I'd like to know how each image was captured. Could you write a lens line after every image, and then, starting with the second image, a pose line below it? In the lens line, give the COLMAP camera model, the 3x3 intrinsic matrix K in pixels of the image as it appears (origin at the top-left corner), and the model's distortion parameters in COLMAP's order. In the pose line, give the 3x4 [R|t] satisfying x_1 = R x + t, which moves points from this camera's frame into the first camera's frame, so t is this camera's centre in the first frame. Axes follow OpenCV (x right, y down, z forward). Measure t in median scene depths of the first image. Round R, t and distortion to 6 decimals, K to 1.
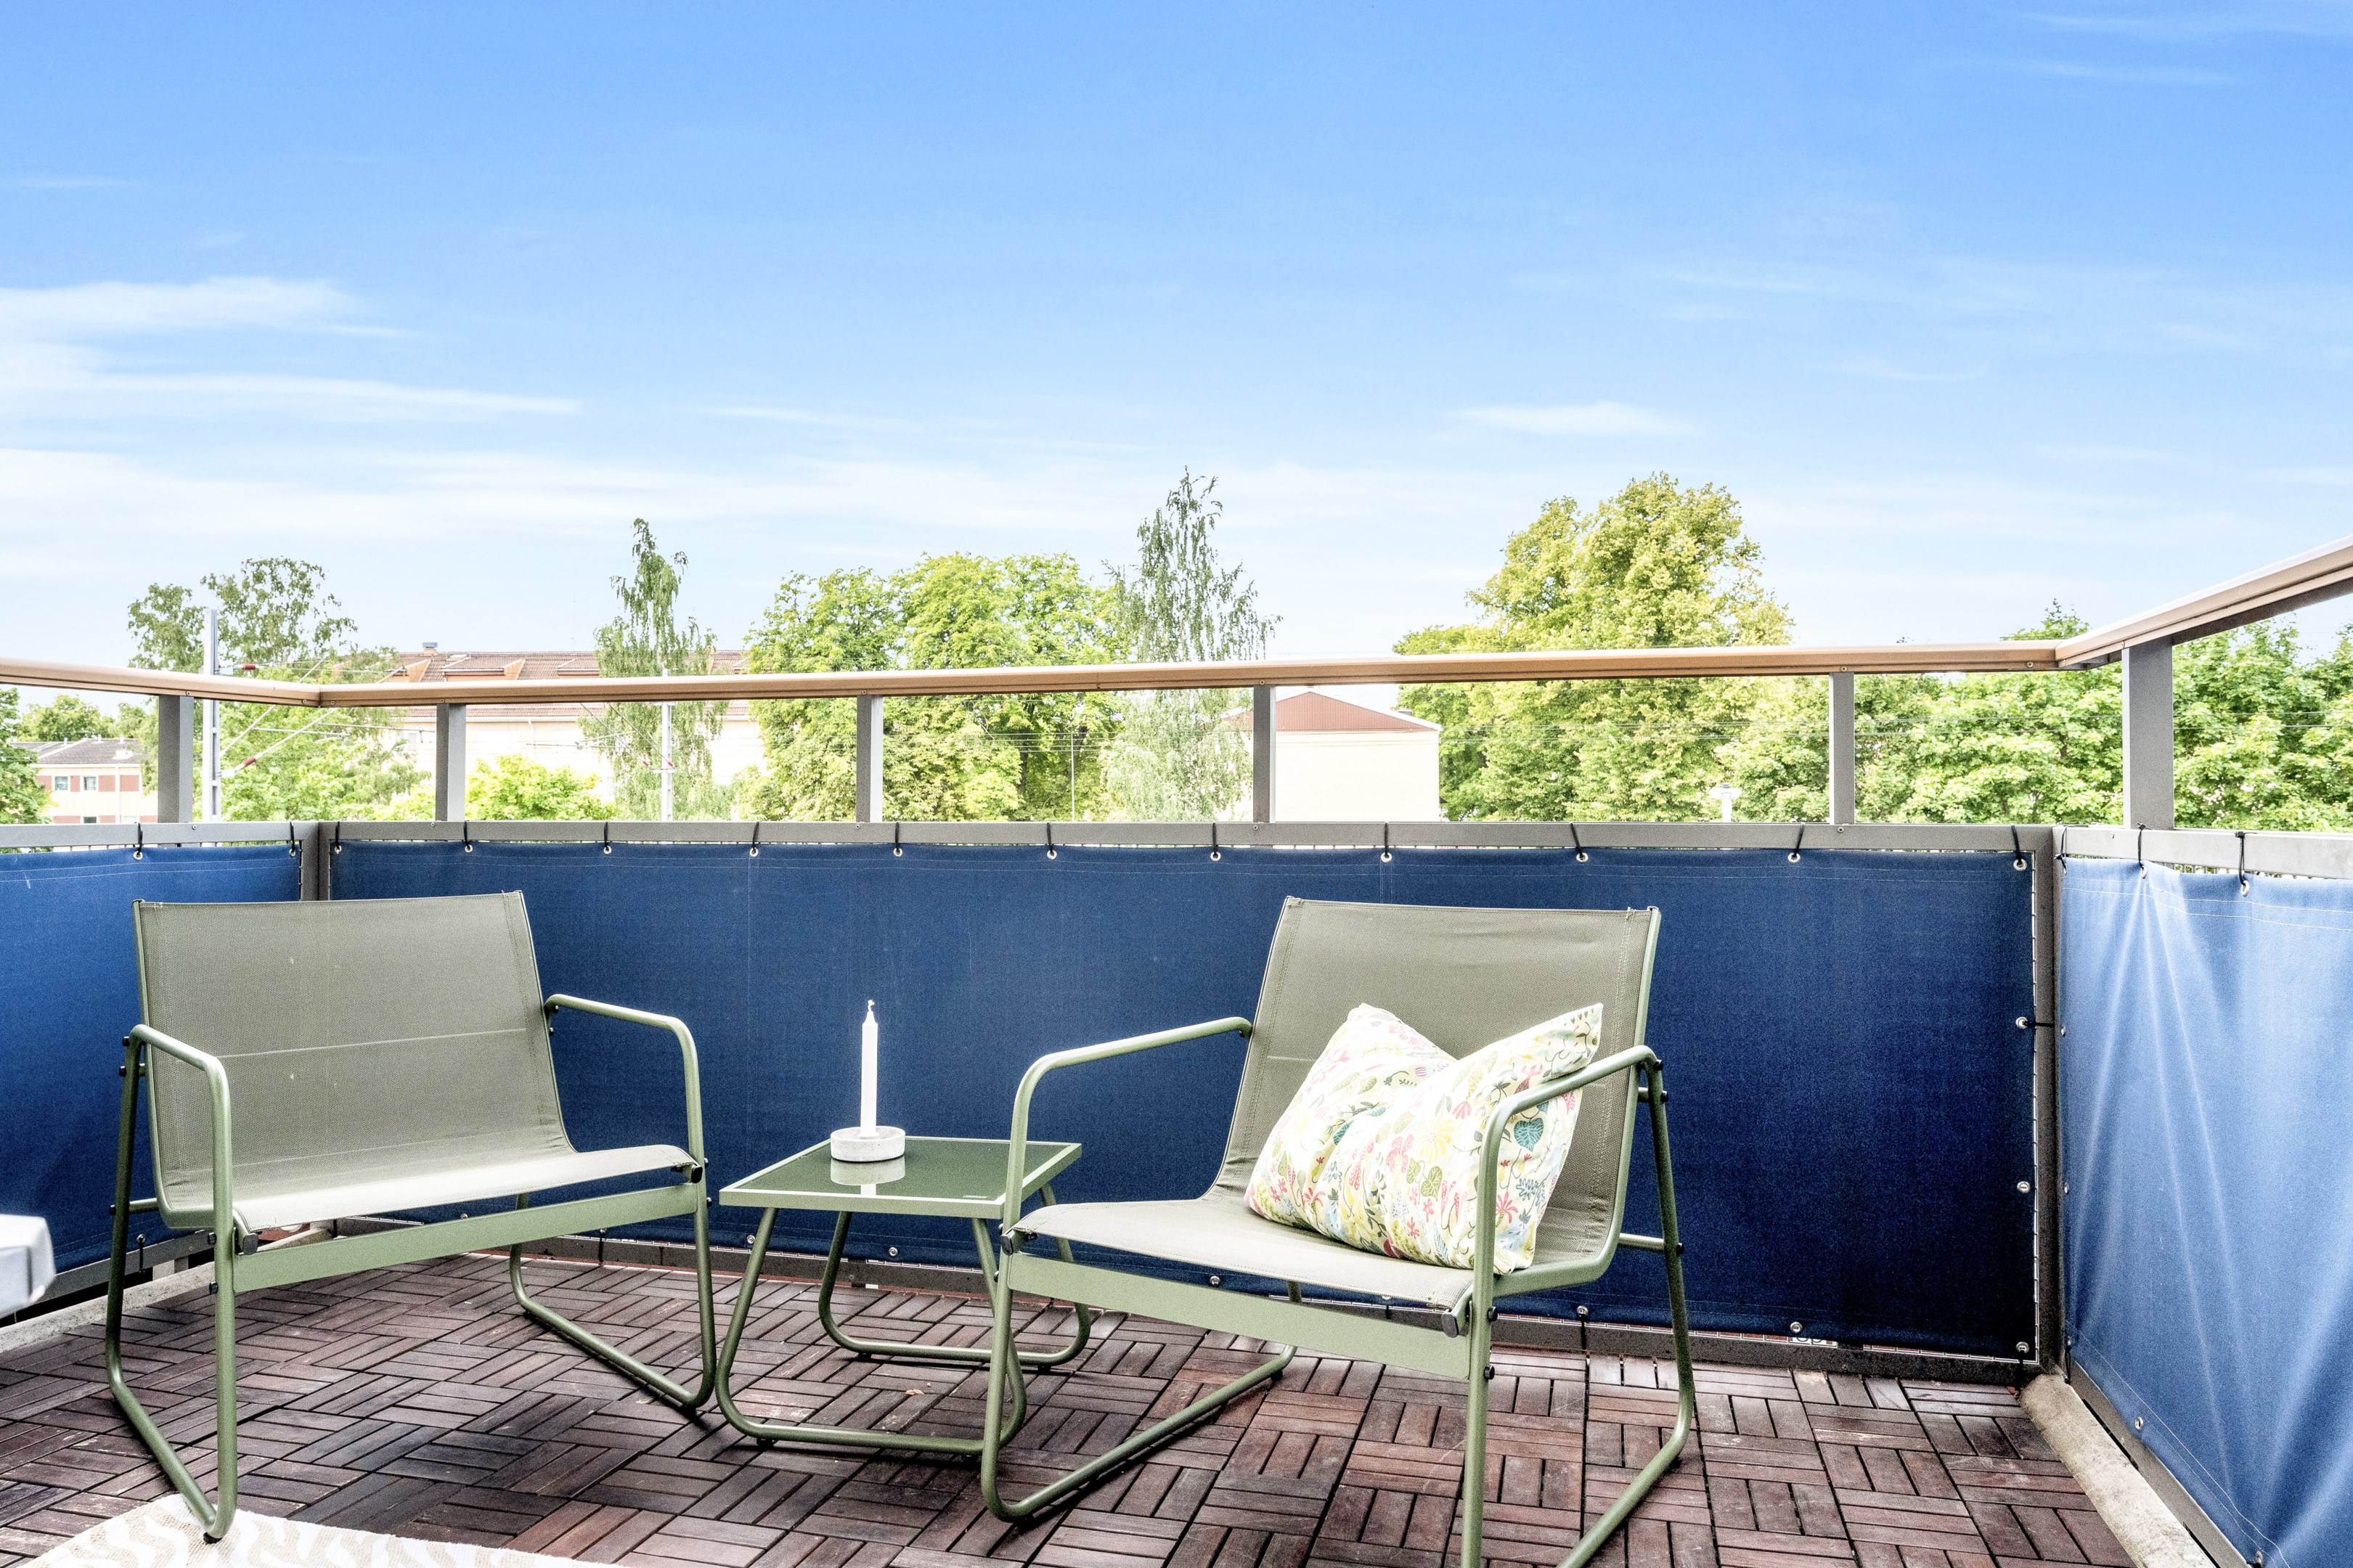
lens RADIAL K [[1522.6, 0, 1196.8], [0, 1522.6, 797.2], [0, 0, 1]] dist [-0.005655, 0.003195]
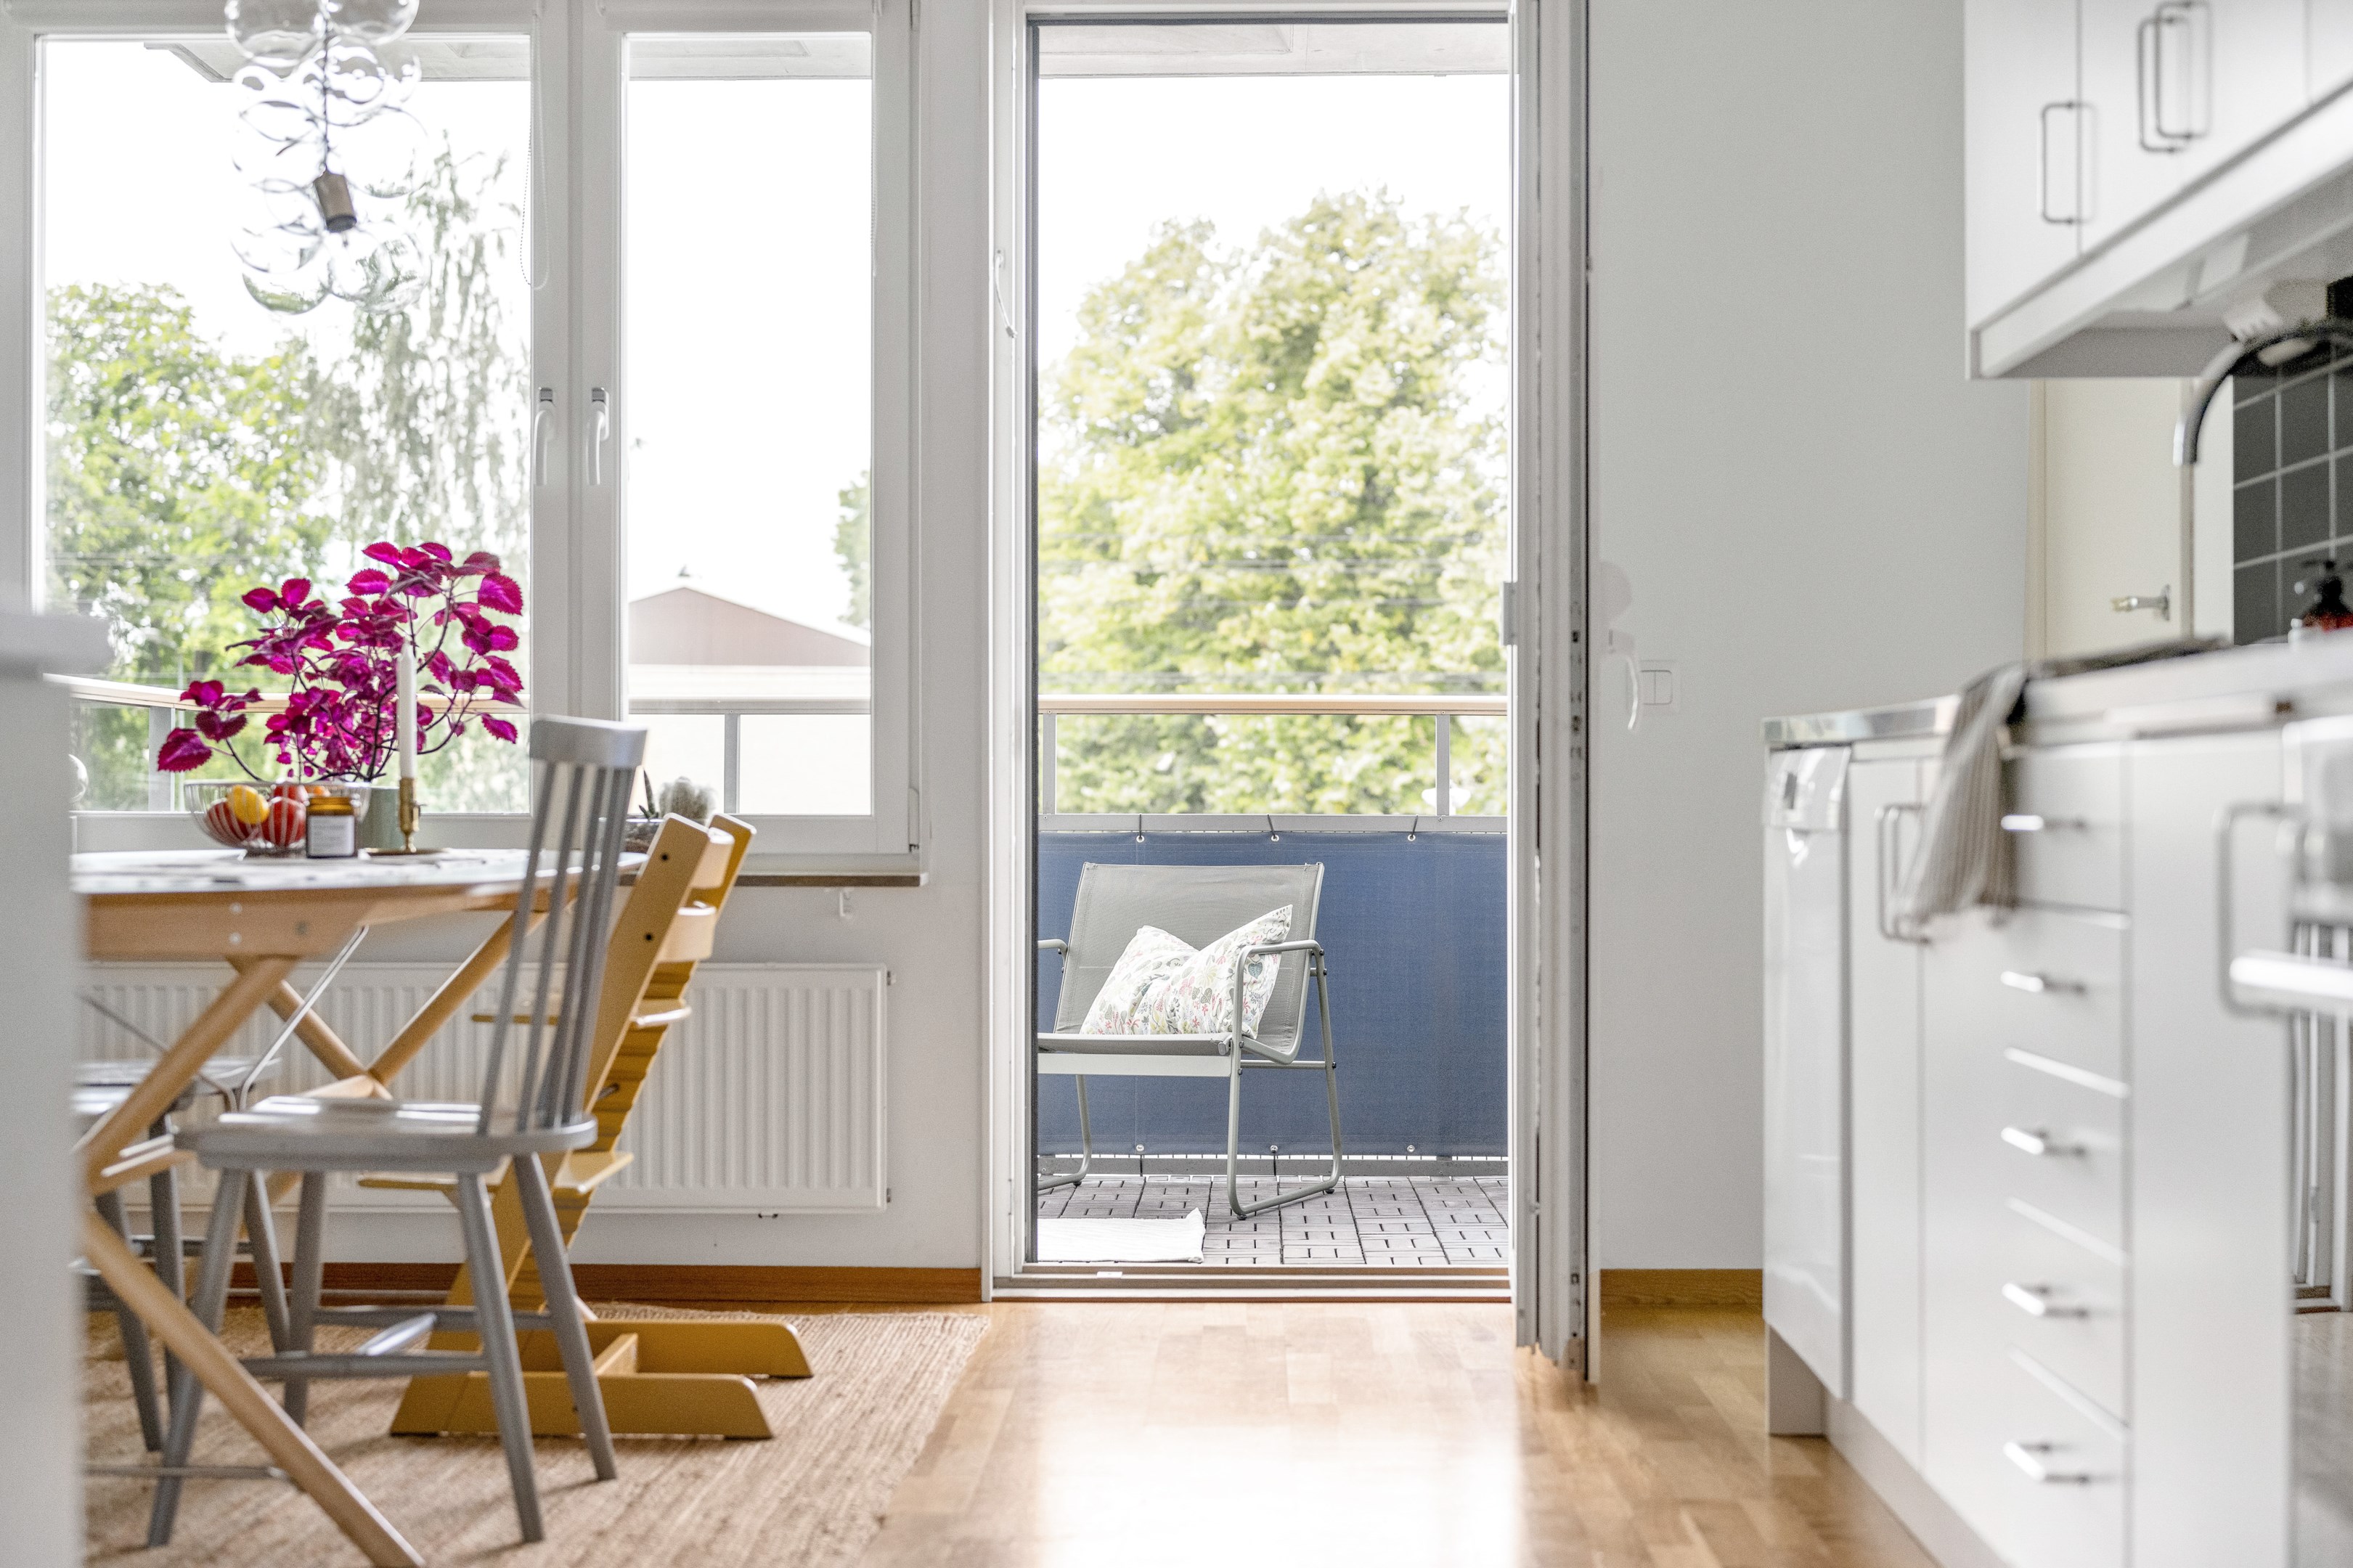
lens RADIAL K [[3405.2, 0, 1224.7], [0, 3405.2, 833.4], [0, 0, 1]] dist [0.000156, 0.000000]
pose [[0.968576, 0.002924, 0.248702, -0.035542], [-0.005052, 0.999956, 0.007919, 0.000532], [-0.248668, -0.008927, 0.968548, -0.126076]]
